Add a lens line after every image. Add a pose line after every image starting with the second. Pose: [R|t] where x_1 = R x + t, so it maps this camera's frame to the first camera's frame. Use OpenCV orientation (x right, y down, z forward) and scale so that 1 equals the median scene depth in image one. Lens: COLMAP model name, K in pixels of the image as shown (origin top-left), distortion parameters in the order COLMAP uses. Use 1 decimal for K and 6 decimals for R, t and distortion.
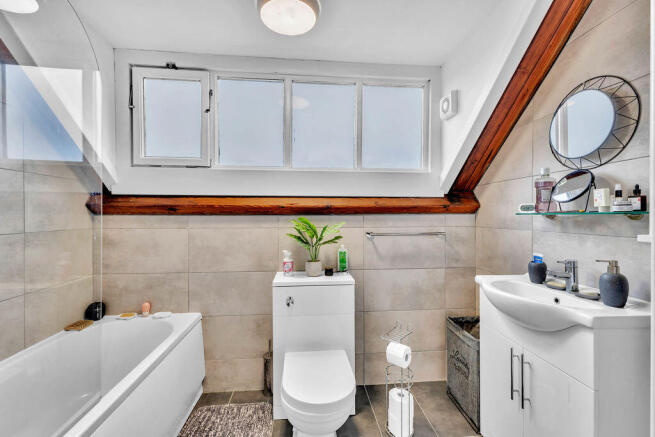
lens RADIAL K [[284.6, 0, 327.7], [0, 284.6, 218.3], [0, 0, 1]] dist [-0.001108, 0.000094]
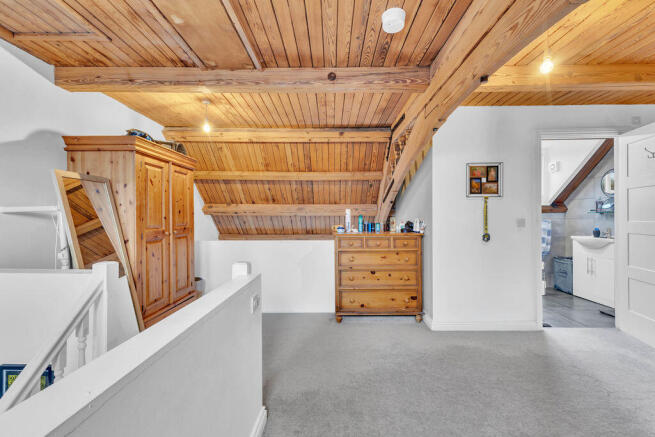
lens RADIAL K [[284.6, 0, 328.2], [0, 284.6, 216.5], [0, 0, 1]] dist [-0.001108, 0.000094]
pose [[0.994951, 0.004219, -0.100270, -1.255548], [-0.005489, 0.999908, -0.012391, 0.056010], [0.100209, 0.012879, 0.994883, -1.599176]]
